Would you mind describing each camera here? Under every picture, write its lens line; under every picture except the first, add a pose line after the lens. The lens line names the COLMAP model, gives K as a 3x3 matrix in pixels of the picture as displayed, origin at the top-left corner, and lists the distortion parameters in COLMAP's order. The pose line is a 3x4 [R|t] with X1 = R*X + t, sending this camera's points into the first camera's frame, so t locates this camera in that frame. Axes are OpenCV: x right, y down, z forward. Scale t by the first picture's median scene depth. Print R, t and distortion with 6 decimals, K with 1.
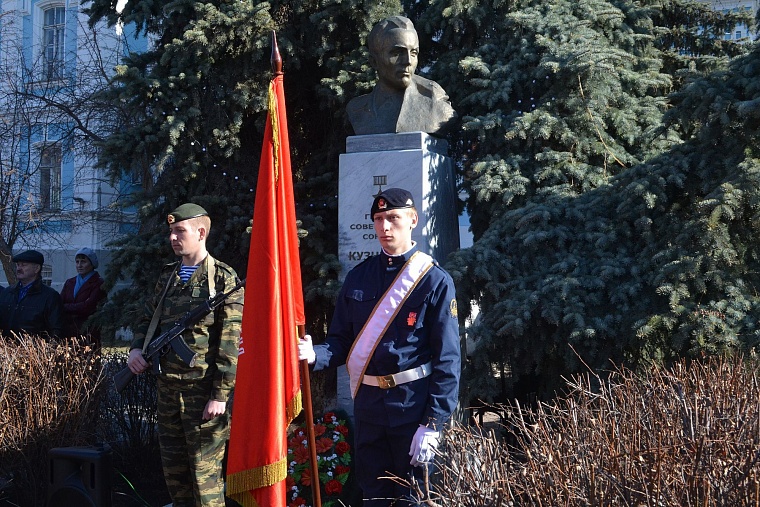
lens RADIAL K [[852.5, 0, 380.0], [0, 852.5, 253.5], [0, 0, 1]] dist [-0.042638, -0.041659]
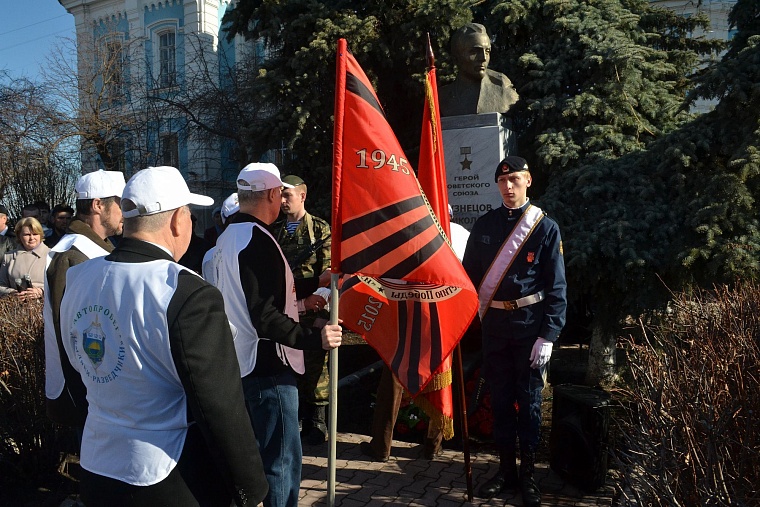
lens RADIAL K [[616.4, 0, 382.4], [0, 616.4, 258.6], [0, 0, 1]] dist [-0.078970, 0.004018]
pose [[0.999103, -0.028642, -0.031176, -0.103443], [0.031202, 0.995893, 0.084988, -0.004786], [0.028614, -0.085884, 0.995894, 0.040269]]
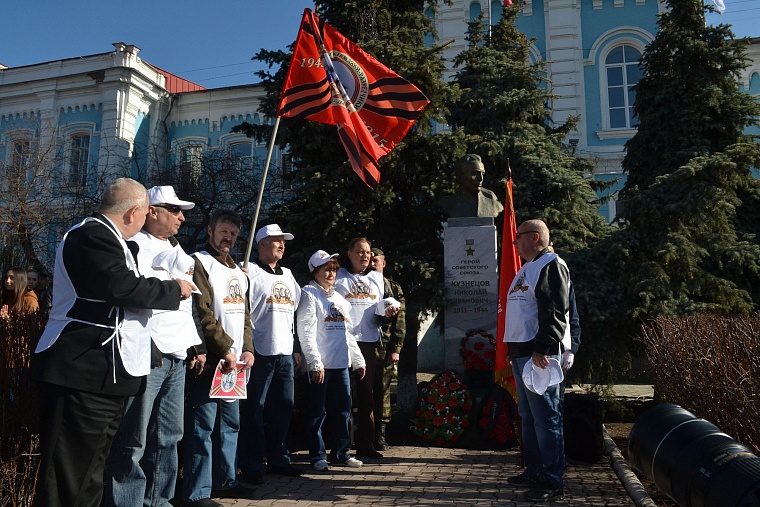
lens RADIAL K [[616.4, 0, 382.4], [0, 616.4, 258.6], [0, 0, 1]] dist [-0.078970, 0.004018]
pose [[0.981845, 0.022683, 0.188325, -0.429273], [-0.002333, 0.994193, -0.107583, 0.090343], [-0.189672, 0.105191, 0.976196, -0.240090]]
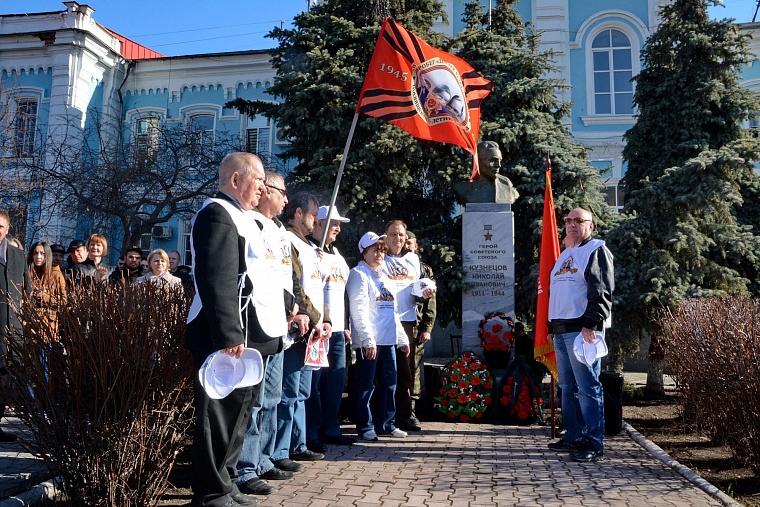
lens RADIAL K [[667.0, 0, 380.0], [0, 667.0, 253.5], [0, 0, 1]] dist [-0.145515, 0.177262]
pose [[0.965922, 0.038497, 0.255955, -0.597222], [-0.015104, 0.995576, -0.092737, 0.109204], [-0.258392, 0.085711, 0.962230, -0.329128]]
